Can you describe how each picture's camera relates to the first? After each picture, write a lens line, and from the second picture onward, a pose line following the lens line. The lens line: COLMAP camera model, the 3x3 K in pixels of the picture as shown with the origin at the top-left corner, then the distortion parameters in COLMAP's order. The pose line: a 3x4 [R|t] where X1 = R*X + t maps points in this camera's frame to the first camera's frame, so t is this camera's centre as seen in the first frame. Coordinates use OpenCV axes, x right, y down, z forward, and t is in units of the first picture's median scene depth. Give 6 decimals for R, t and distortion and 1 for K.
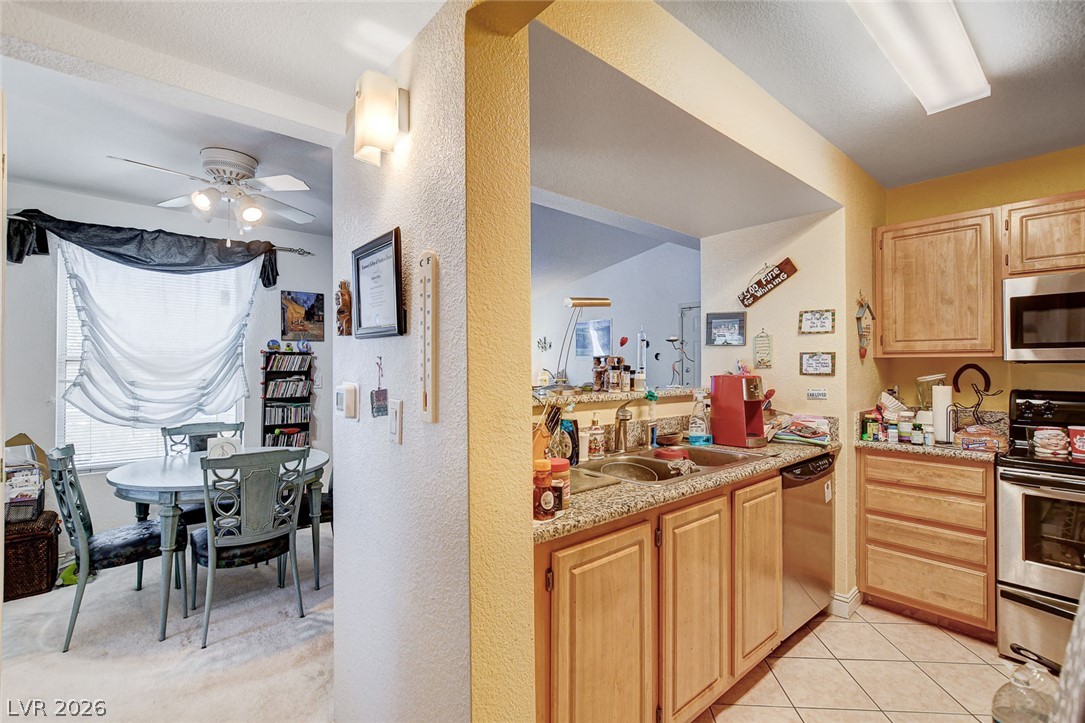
lens RADIAL K [[480.0, 0, 546.3], [0, 480.0, 359.6], [0, 0, 1]] dist [-0.009914, 0.001365]
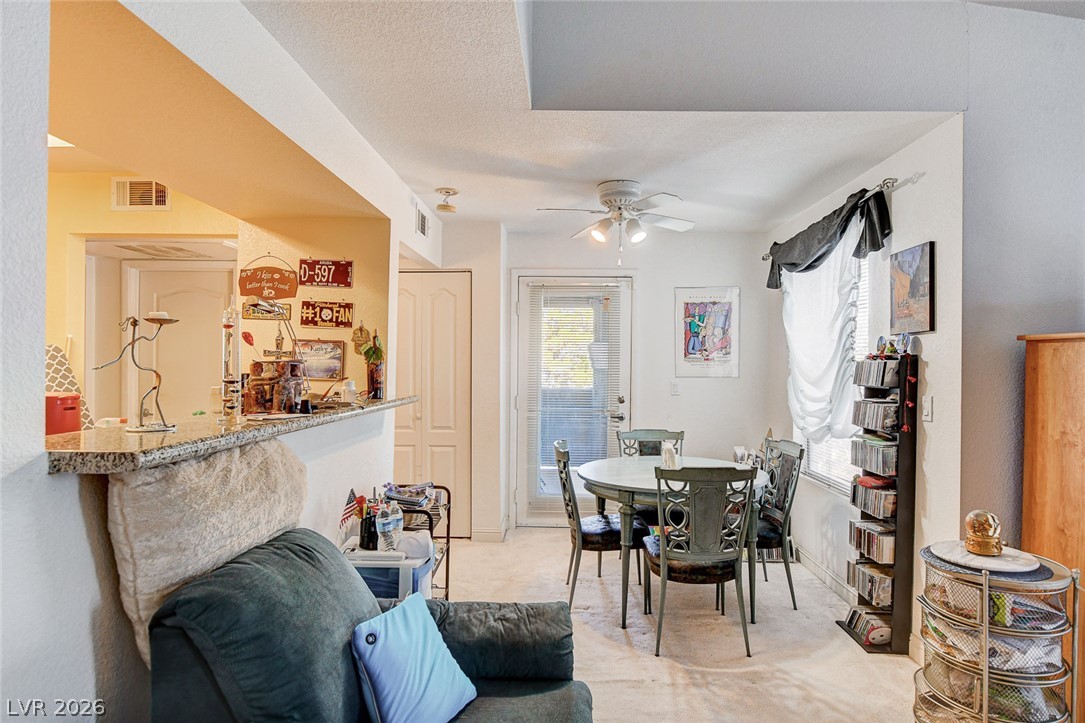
lens RADIAL K [[596.2, 0, 542.1], [0, 596.2, 362.8], [0, 0, 1]] dist [-0.017504, 0.002353]
pose [[-0.684667, -0.006874, -0.728823, 0.464884], [-0.002061, 0.999970, -0.007495, 0.000999], [0.728853, -0.003629, -0.684661, 1.810413]]
